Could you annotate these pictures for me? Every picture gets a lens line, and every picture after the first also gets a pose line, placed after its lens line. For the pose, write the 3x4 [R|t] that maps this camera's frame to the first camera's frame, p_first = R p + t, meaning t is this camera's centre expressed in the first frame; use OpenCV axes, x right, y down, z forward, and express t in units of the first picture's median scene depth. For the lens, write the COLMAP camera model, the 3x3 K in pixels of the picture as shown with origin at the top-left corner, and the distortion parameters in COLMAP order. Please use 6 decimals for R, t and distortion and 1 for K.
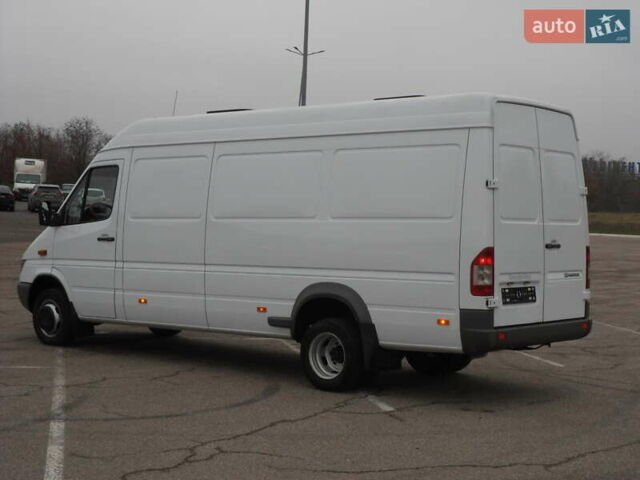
lens RADIAL K [[1120.8, 0, 320.0], [0, 1120.8, 240.0], [0, 0, 1]] dist [0.013742, 0.036127]
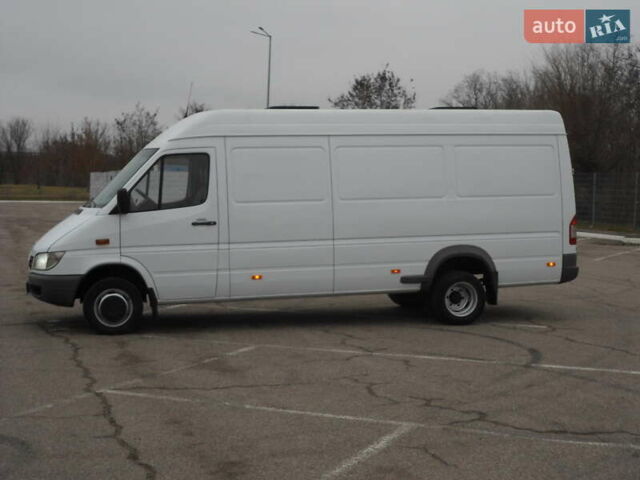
lens RADIAL K [[700.1, 0, 255.4], [0, 700.1, 242.2], [0, 0, 1]] dist [-0.000899, 0.008777]
pose [[0.647415, -0.062879, 0.759539, -0.716264], [0.039643, 0.998020, 0.048831, -0.014479], [-0.761106, -0.001504, 0.648626, 0.585503]]
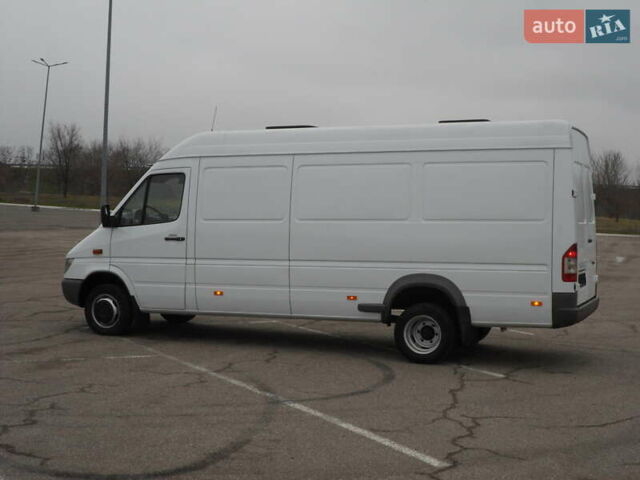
lens RADIAL K [[754.5, 0, 399.4], [0, 754.5, 249.5], [0, 0, 1]] dist [-0.018024, -0.041185]
pose [[0.923451, -0.014849, 0.383429, -0.295685], [0.007275, 0.999749, 0.021196, -0.004878], [-0.383647, -0.016784, 0.923327, 0.240678]]
